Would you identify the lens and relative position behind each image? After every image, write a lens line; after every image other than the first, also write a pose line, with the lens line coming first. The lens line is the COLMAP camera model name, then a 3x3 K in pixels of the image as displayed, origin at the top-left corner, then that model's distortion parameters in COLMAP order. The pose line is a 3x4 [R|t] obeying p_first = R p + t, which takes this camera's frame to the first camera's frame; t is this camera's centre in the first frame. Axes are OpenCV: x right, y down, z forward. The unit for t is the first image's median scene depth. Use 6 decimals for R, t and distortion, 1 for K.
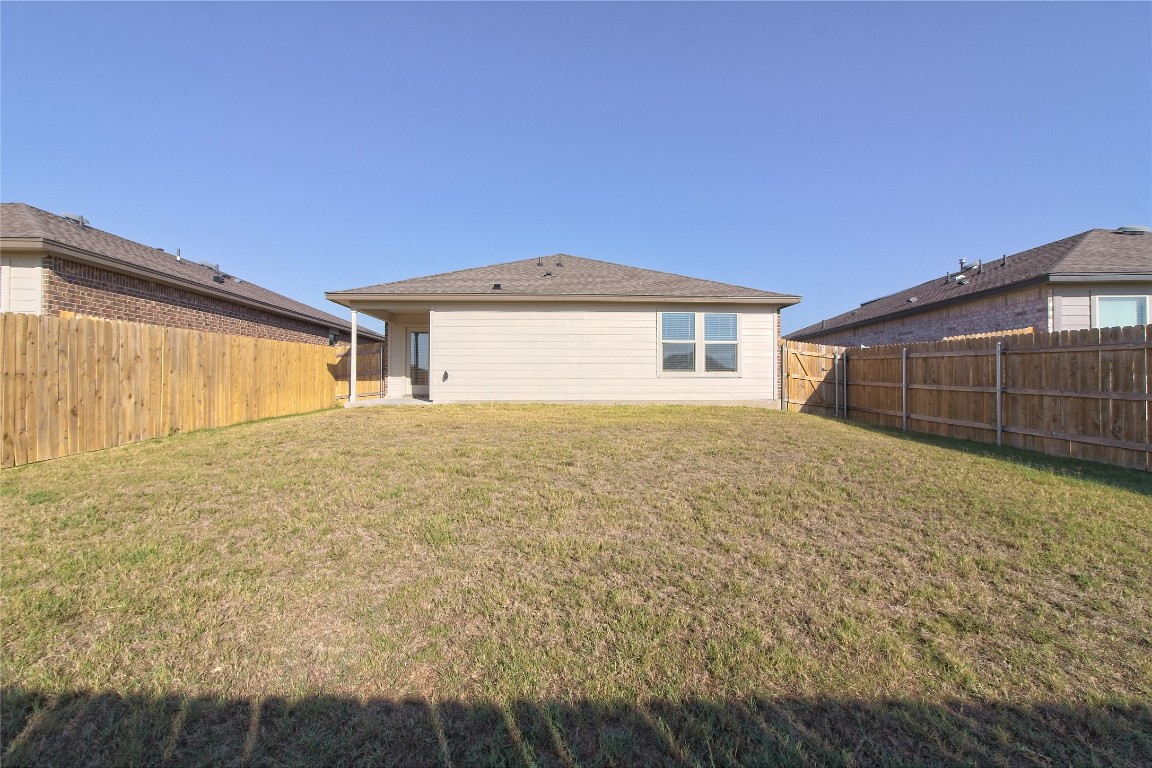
lens RADIAL K [[530.0, 0, 574.2], [0, 530.0, 386.1], [0, 0, 1]] dist [-0.006604, 0.004632]
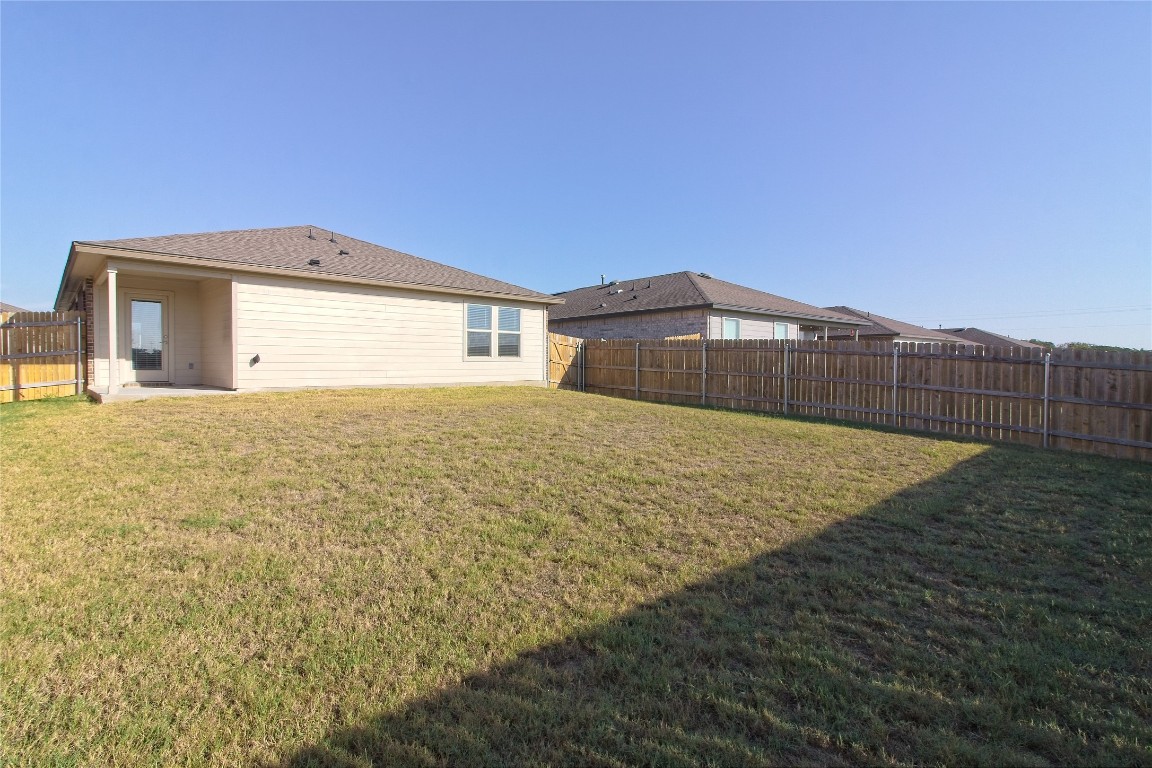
lens RADIAL K [[530.0, 0, 573.0], [0, 530.0, 375.7], [0, 0, 1]] dist [-0.006604, 0.004632]
pose [[0.740754, -0.017131, 0.671558, -0.418748], [0.000066, 0.999677, 0.025429, -0.015703], [-0.671776, -0.018793, 0.740516, 0.023229]]
